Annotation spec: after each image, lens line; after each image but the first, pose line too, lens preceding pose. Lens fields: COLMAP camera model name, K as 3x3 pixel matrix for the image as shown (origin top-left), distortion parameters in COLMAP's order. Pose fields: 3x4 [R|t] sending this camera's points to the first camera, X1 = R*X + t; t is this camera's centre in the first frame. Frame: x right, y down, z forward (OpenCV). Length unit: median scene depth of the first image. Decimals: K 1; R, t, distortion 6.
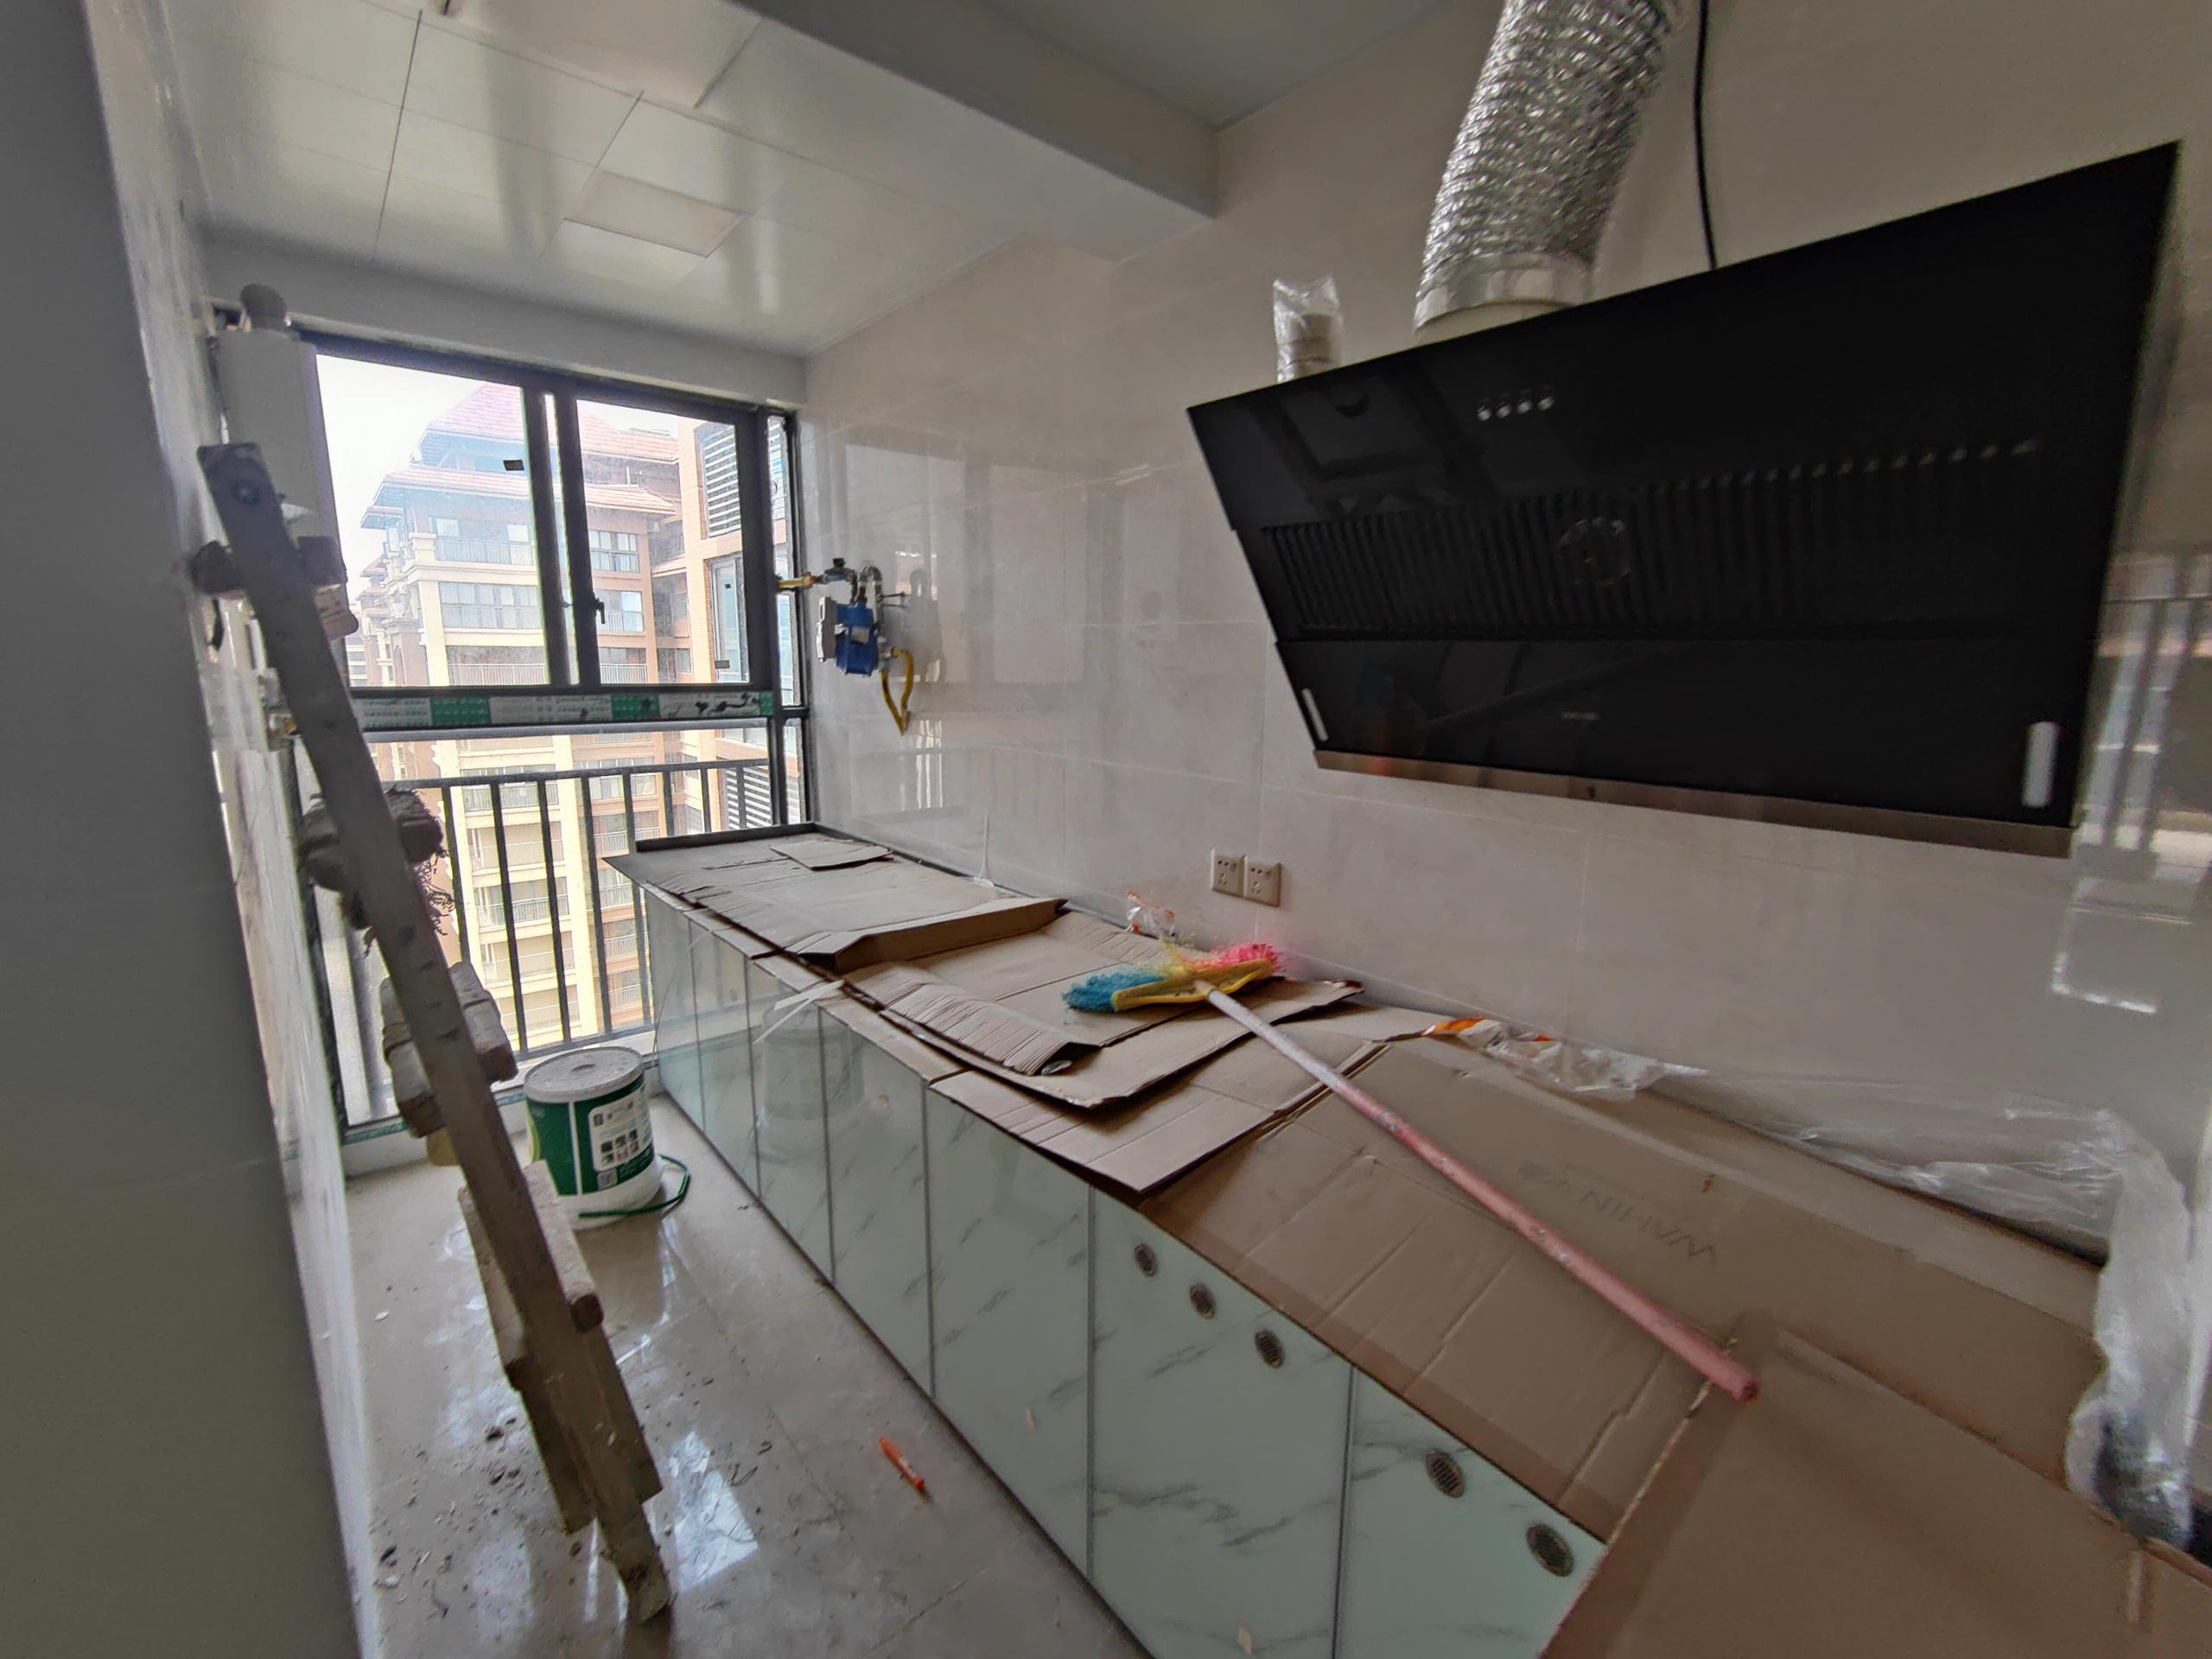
lens RADIAL K [[938.8, 0, 1116.6], [0, 938.8, 823.9], [0, 0, 1]] dist [-0.017787, 0.012259]
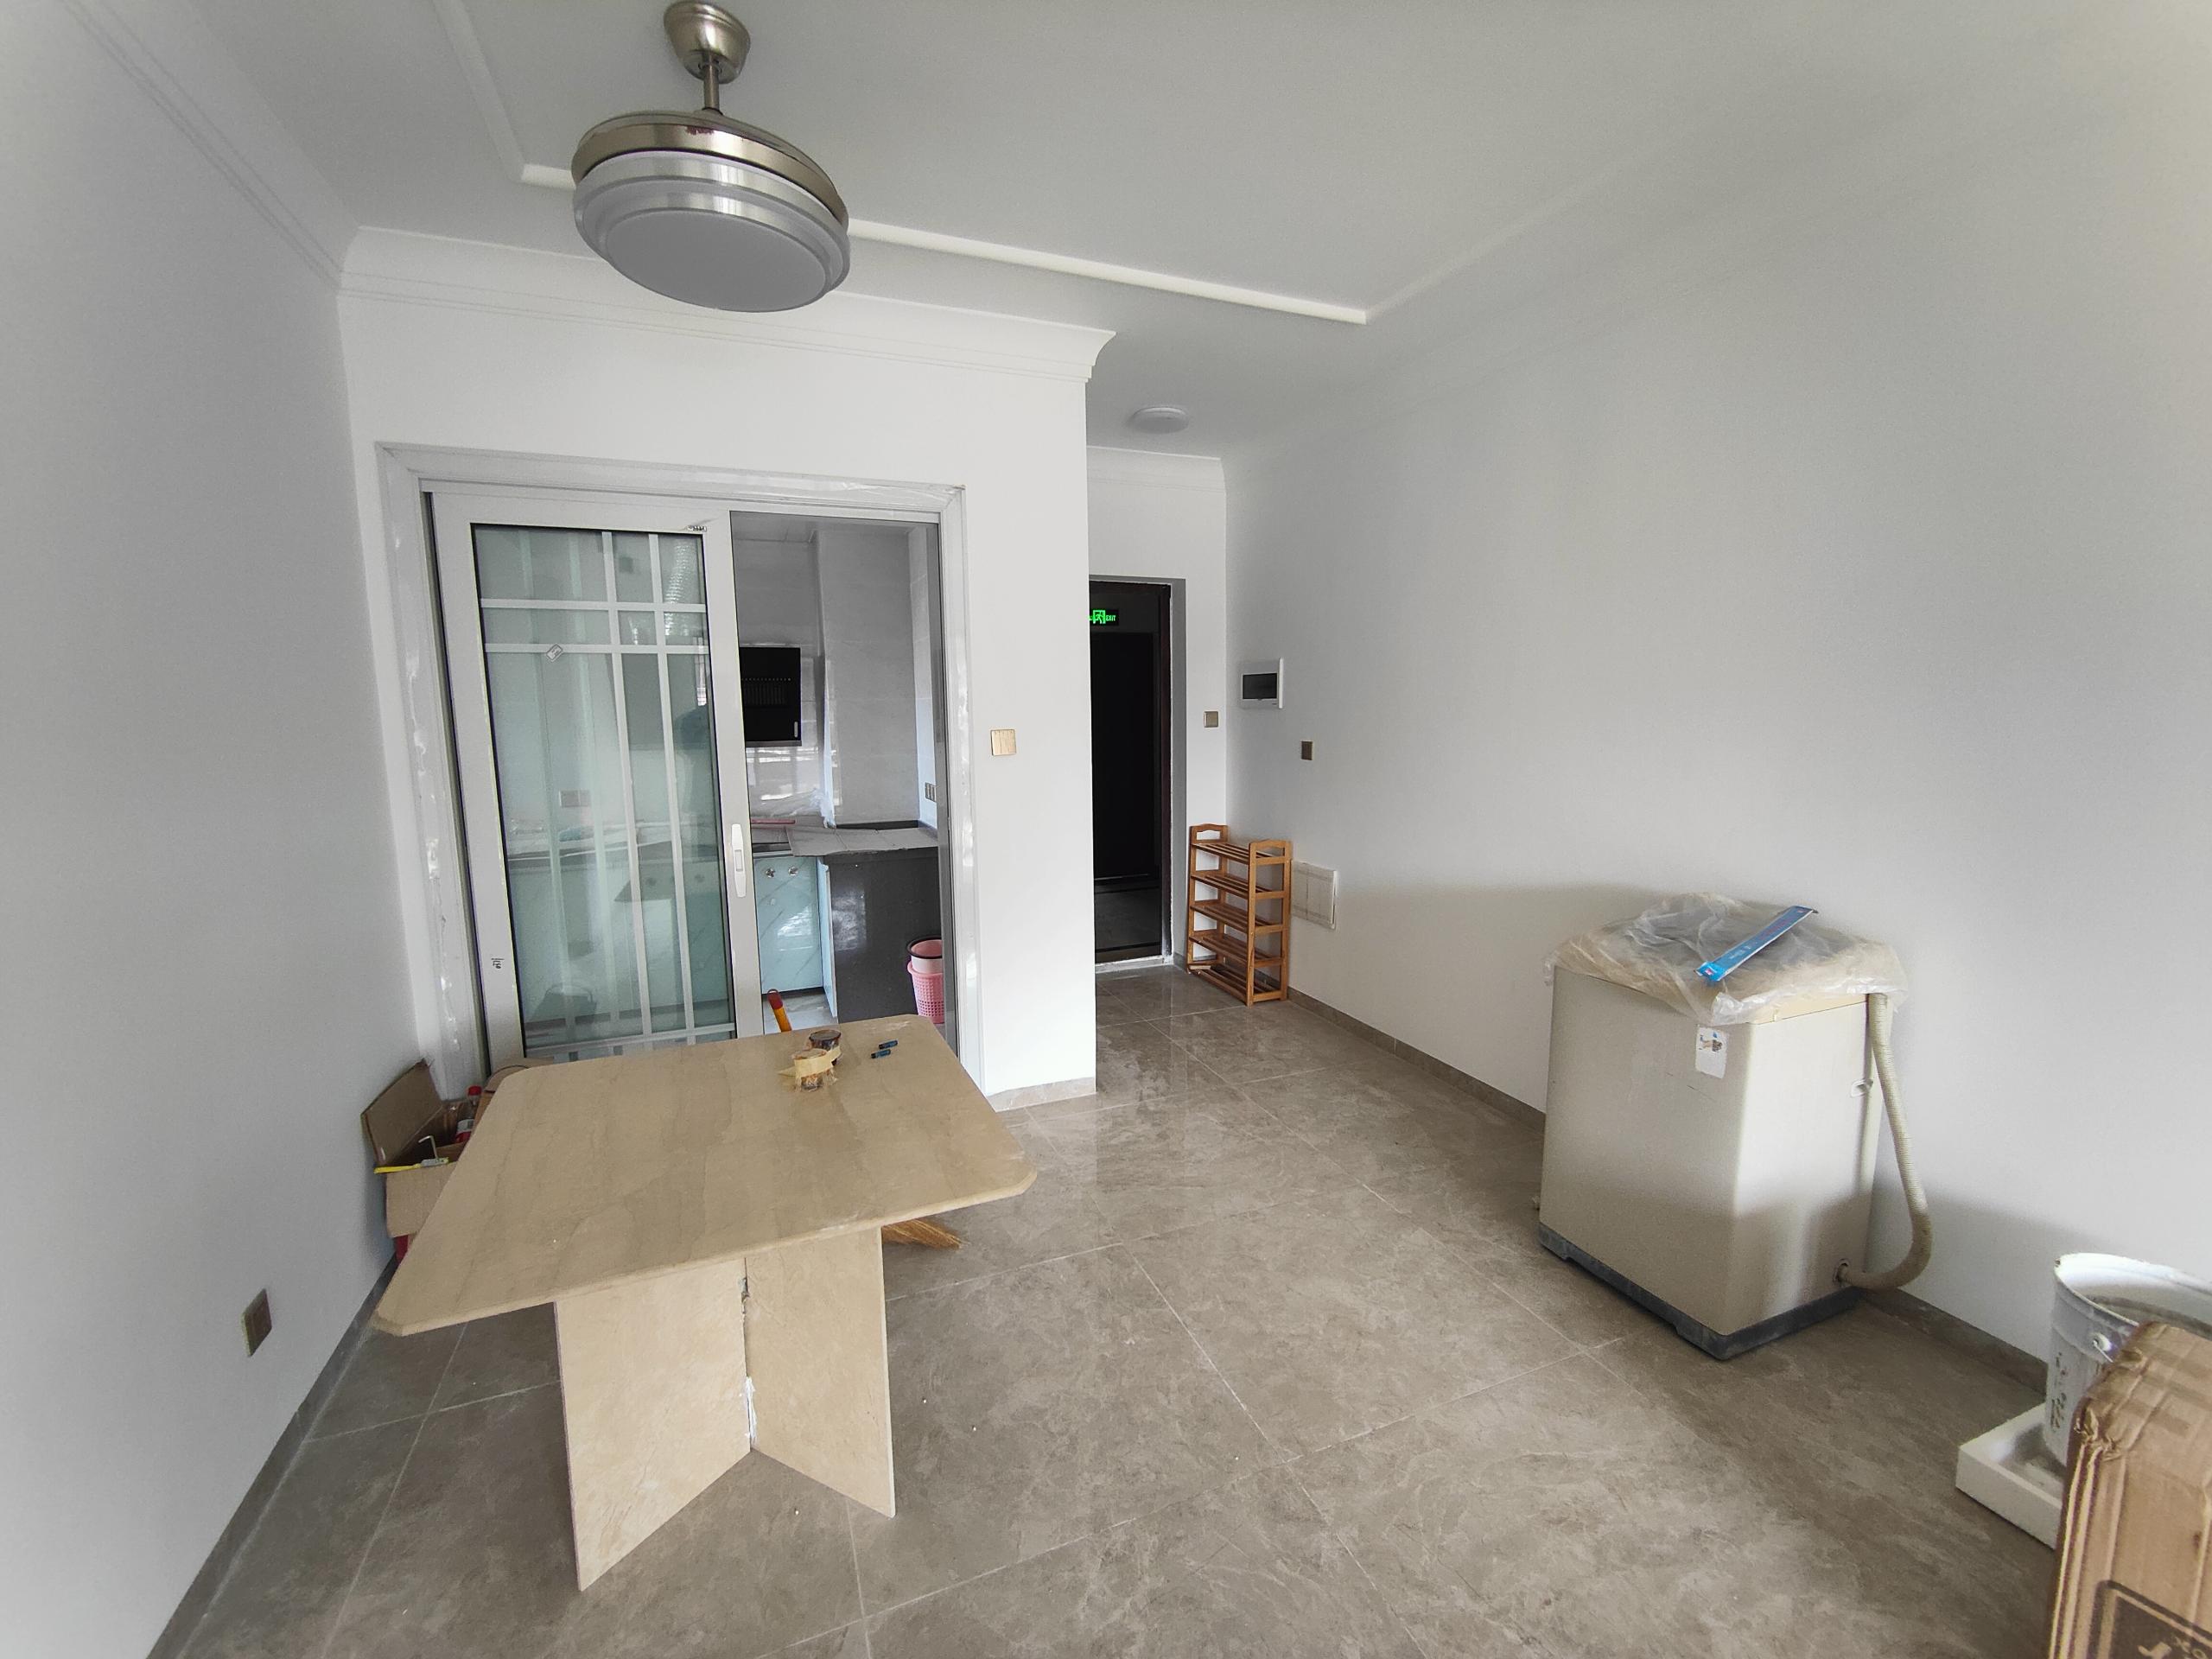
lens RADIAL K [[914.1, 0, 1106.0], [0, 914.1, 829.5], [0, 0, 1]] dist [-0.010990, 0.002782]
pose [[0.322824, -0.138763, 0.936231, -2.062535], [0.187971, 0.978889, 0.080271, 0.248255], [-0.927605, 0.150071, 0.342092, -1.436502]]
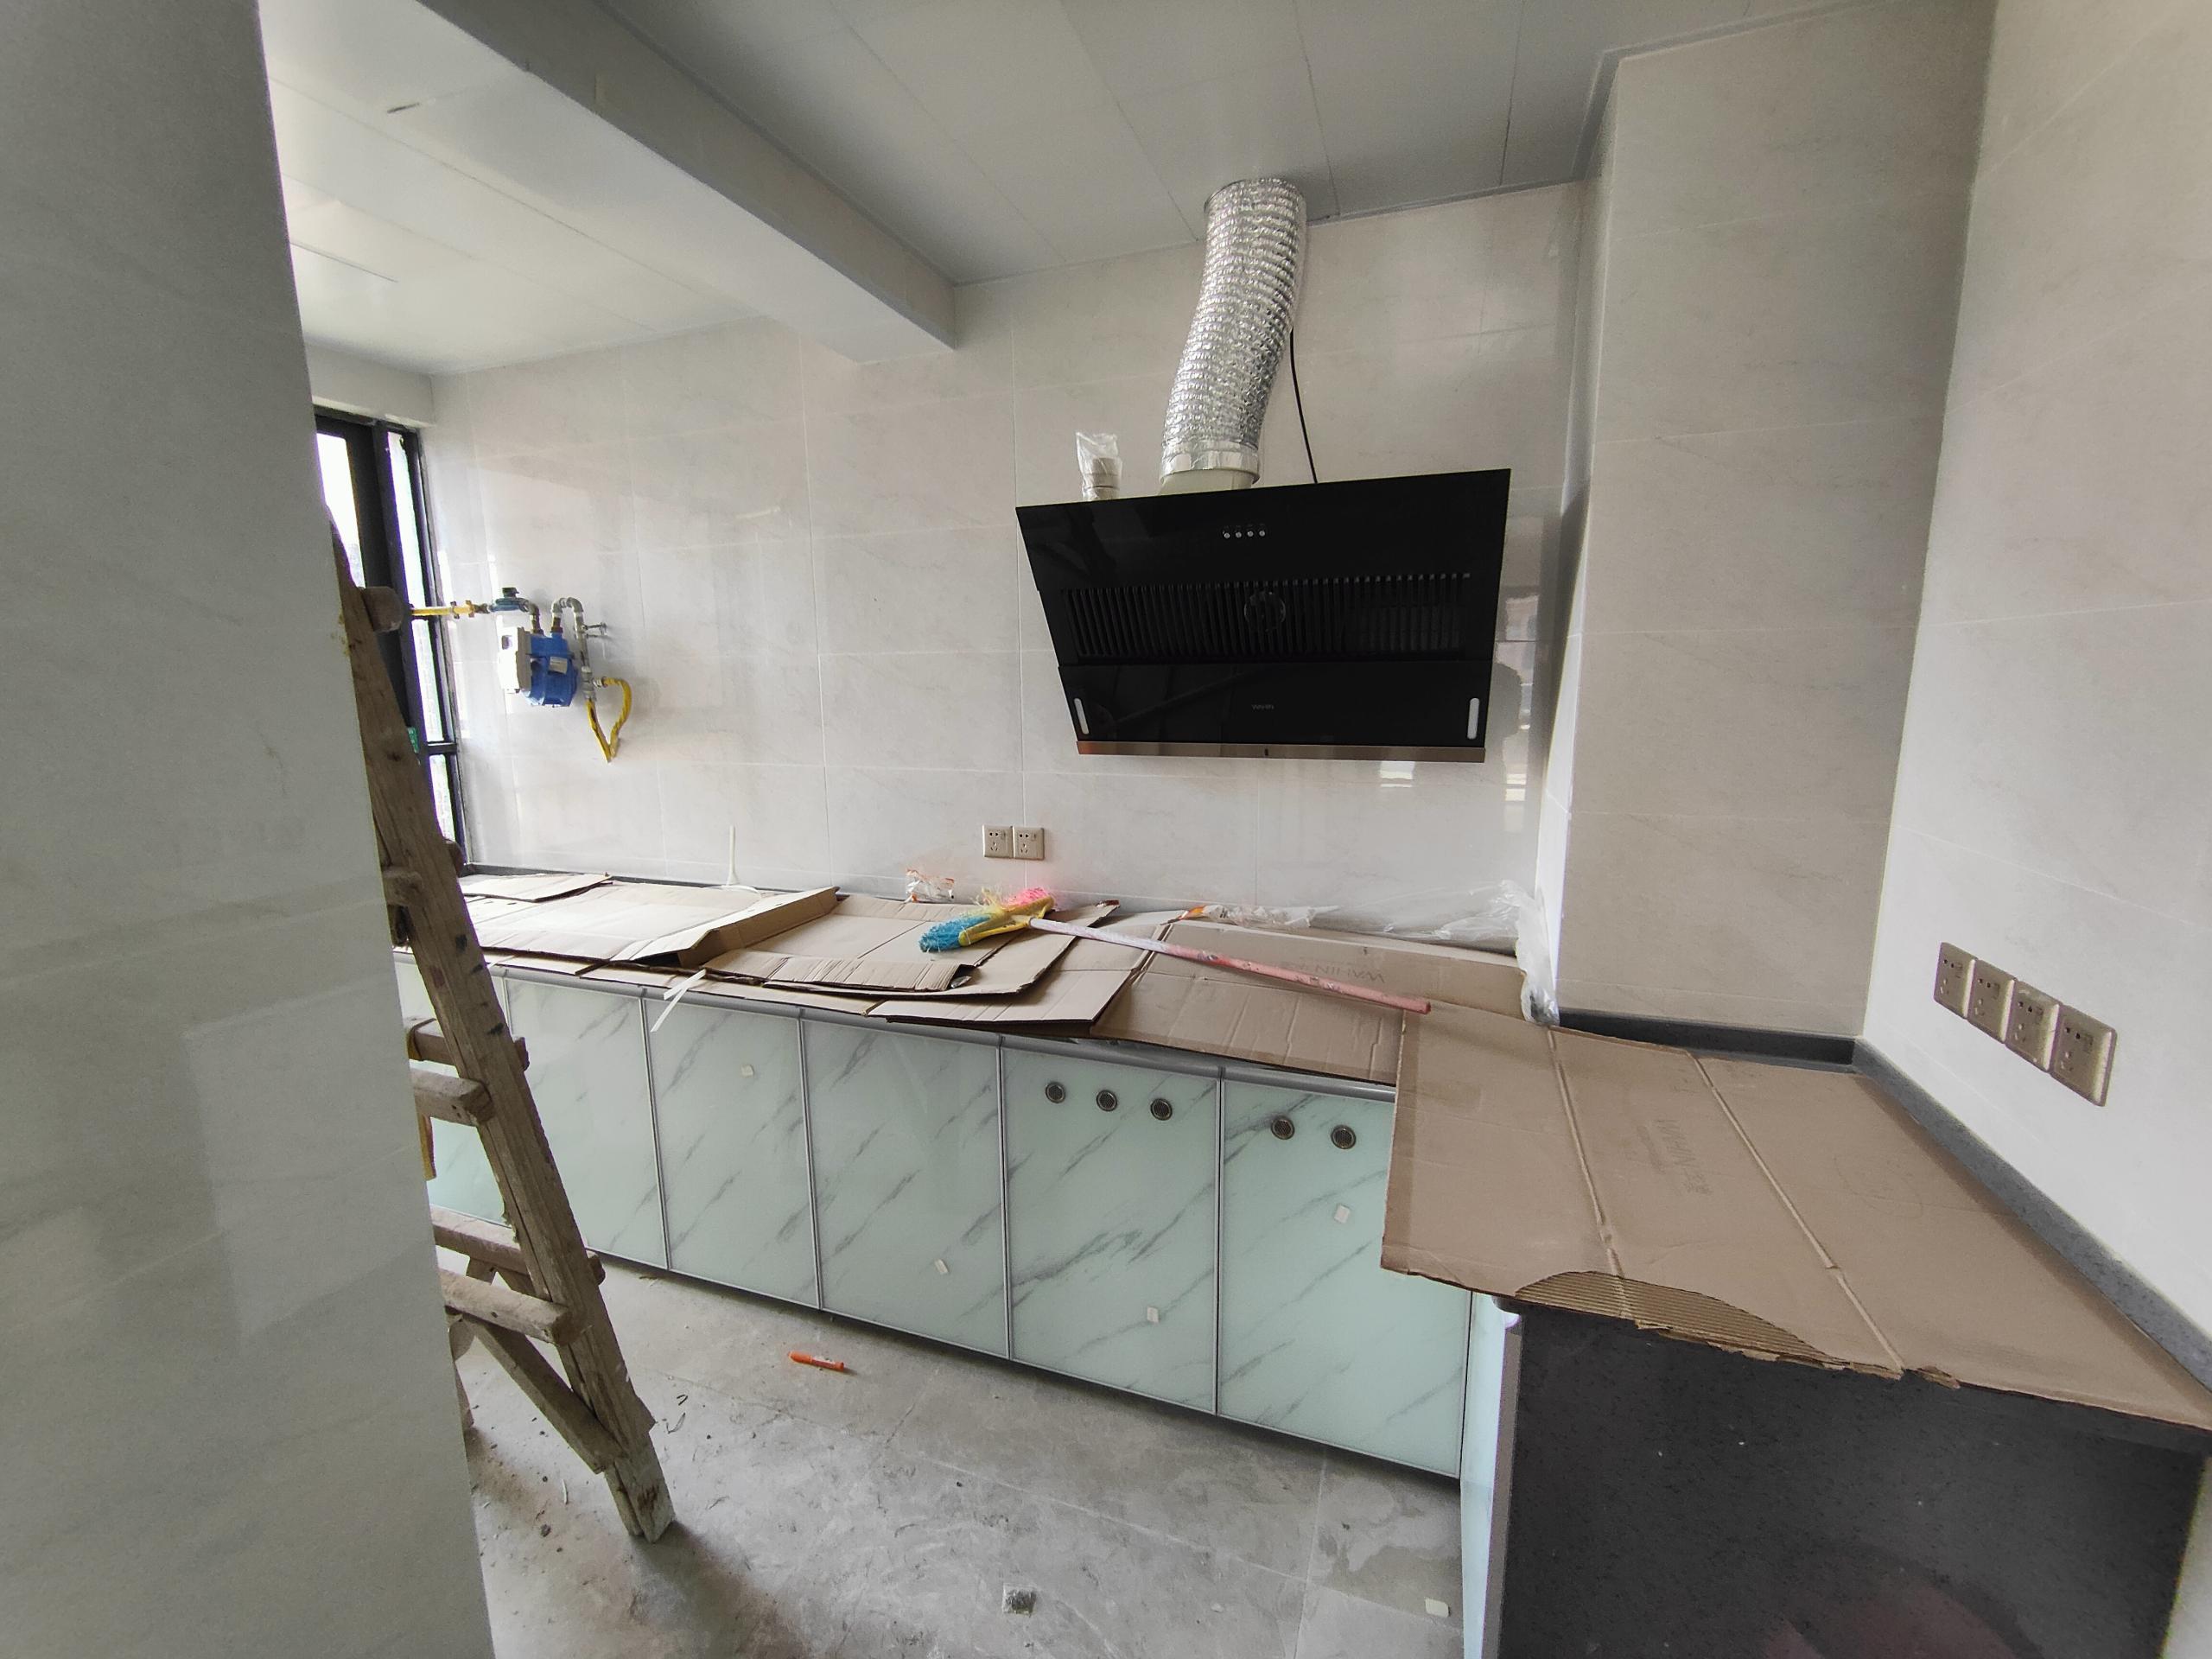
lens RADIAL K [[914.1, 0, 1106.0], [0, 914.1, 829.5], [0, 0, 1]] dist [-0.010990, 0.002782]
pose [[0.872862, -0.102979, 0.476978, -0.410181], [0.107491, 0.994045, 0.017907, 0.033288], [-0.475981, 0.035640, 0.878733, -0.227823]]
